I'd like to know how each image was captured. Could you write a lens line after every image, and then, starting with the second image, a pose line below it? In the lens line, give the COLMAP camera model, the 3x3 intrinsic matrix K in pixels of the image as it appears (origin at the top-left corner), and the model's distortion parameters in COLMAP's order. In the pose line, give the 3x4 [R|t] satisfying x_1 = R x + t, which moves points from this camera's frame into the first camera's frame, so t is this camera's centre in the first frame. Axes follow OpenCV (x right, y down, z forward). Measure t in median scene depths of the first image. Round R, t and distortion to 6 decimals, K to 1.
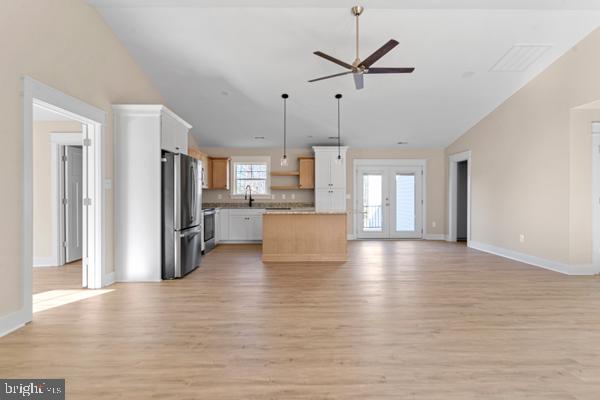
lens RADIAL K [[288.2, 0, 297.3], [0, 288.2, 196.4], [0, 0, 1]] dist [0.001162, 0.001340]
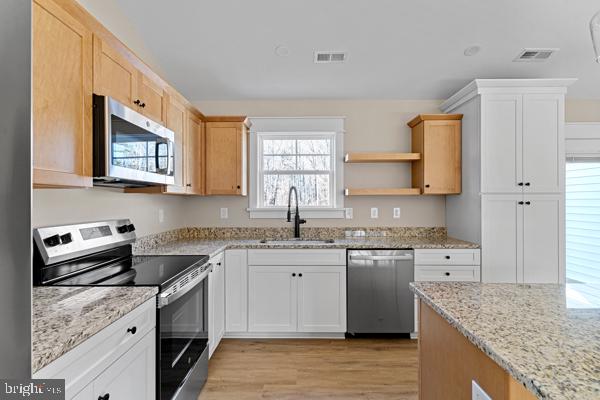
lens RADIAL K [[288.2, 0, 298.2], [0, 288.2, 199.8], [0, 0, 1]] dist [0.001162, 0.001340]
pose [[0.999798, -0.000013, -0.020106, -0.163010], [0.000011, 1.000000, -0.000063, -0.019927], [0.020106, 0.000063, 0.999798, 0.622531]]
